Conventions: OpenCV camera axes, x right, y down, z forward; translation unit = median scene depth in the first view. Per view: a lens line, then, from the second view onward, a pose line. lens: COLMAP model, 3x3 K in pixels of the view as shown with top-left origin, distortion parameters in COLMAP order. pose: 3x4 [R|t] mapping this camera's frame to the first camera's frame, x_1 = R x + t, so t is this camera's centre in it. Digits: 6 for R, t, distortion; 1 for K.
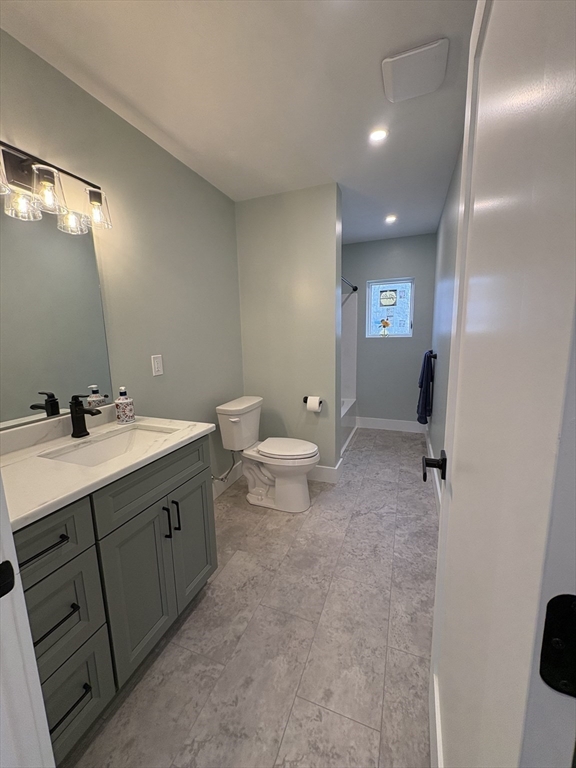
lens RADIAL K [[305.9, 0, 287.6], [0, 305.9, 385.0], [0, 0, 1]] dist [-0.000687, -0.000070]
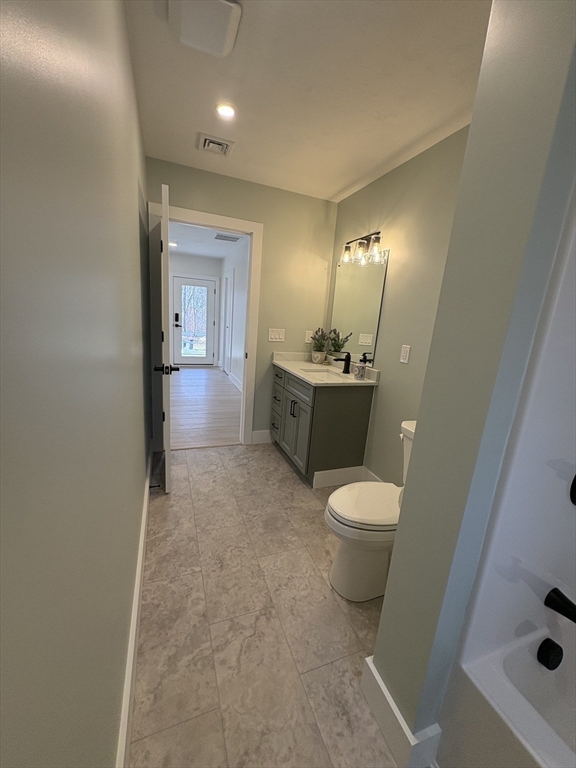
lens RADIAL K [[305.9, 0, 287.6], [0, 305.9, 385.0], [0, 0, 1]] dist [-0.000687, -0.000070]
pose [[-0.736513, 0.113013, -0.666916, 0.771601], [-0.175872, 0.920041, 0.350133, -0.323981], [0.653160, 0.375169, -0.657747, 1.725501]]
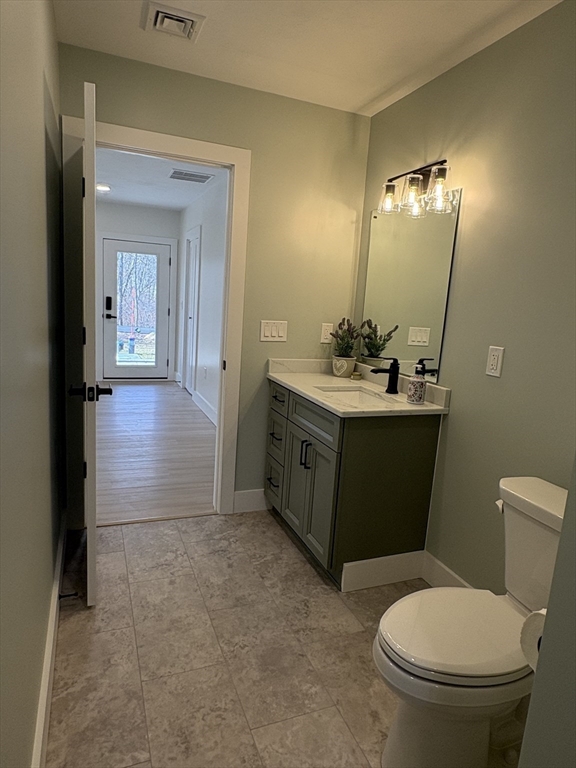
lens RADIAL K [[482.7, 0, 288.0], [0, 482.7, 384.0], [0, 0, 1]] dist [0.001342, -0.001059]
pose [[-0.729244, 0.089821, -0.678333, 0.730450], [-0.167626, 0.937689, 0.304370, -0.305697], [0.663404, 0.335667, -0.668748, 1.632728]]
